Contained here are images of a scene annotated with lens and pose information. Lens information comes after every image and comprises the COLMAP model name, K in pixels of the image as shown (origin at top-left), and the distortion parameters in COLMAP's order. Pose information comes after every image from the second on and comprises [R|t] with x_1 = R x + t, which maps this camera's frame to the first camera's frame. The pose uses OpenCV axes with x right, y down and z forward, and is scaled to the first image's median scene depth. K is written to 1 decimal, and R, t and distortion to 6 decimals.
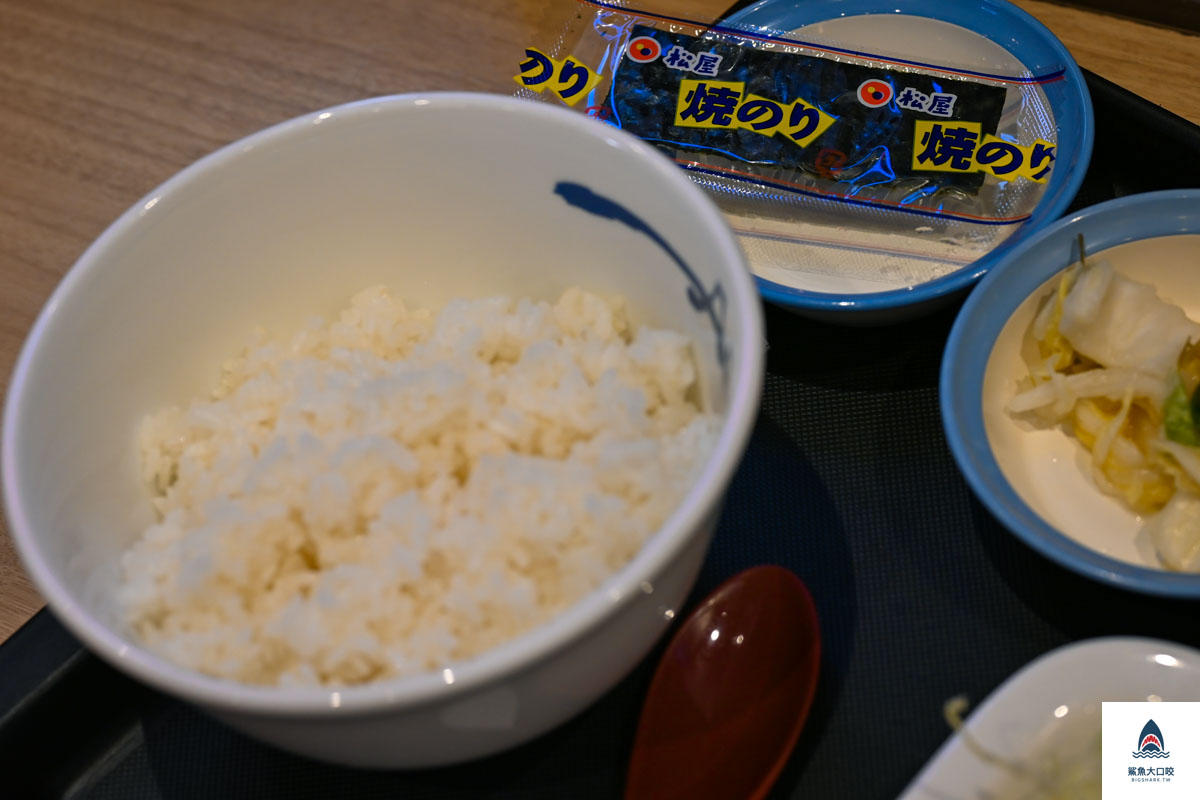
lens RADIAL K [[2661.3, 0, 600.6], [0, 2661.3, 405.1], [0, 0, 1]] dist [0.045314, 0.000000]
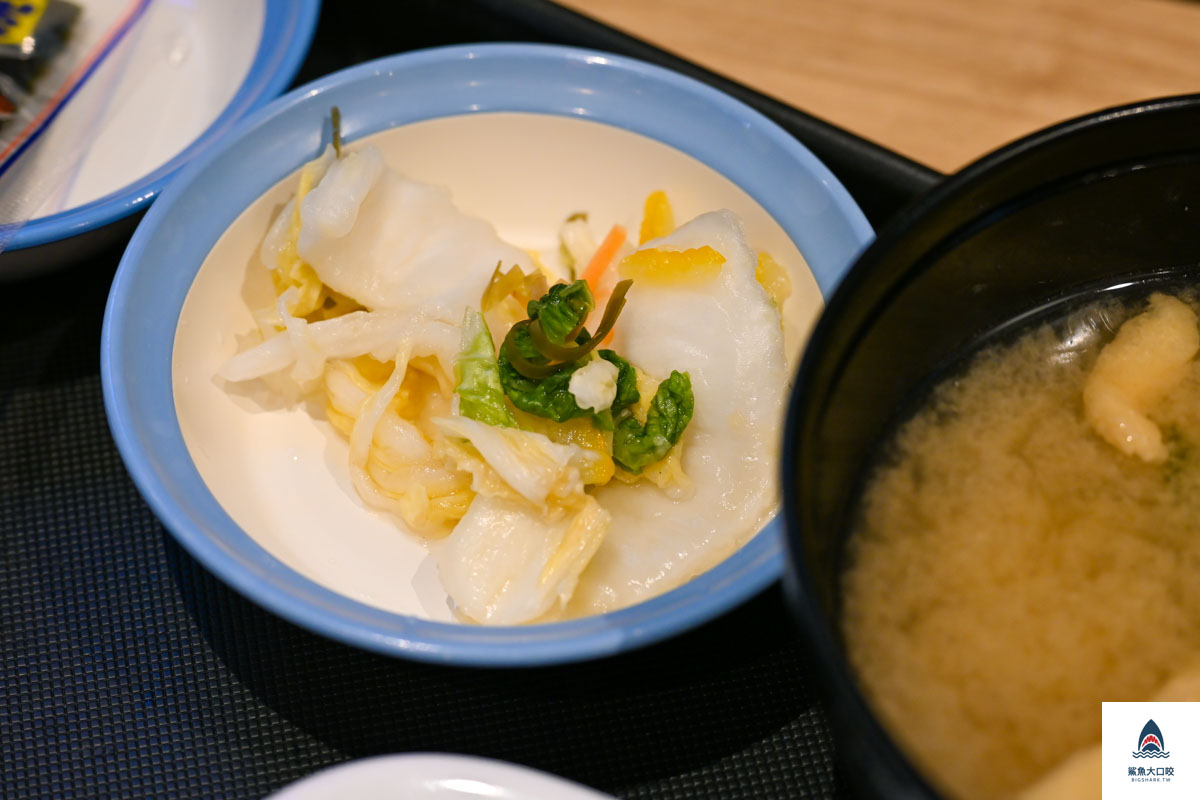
lens RADIAL K [[2661.3, 0, 598.1], [0, 2661.3, 398.9], [0, 0, 1]] dist [0.045314, 0.000000]
pose [[0.975715, -0.004071, 0.219007, 0.103227], [0.012635, 0.999209, -0.037719, 0.031690], [-0.218680, 0.039570, 0.974994, 0.370367]]
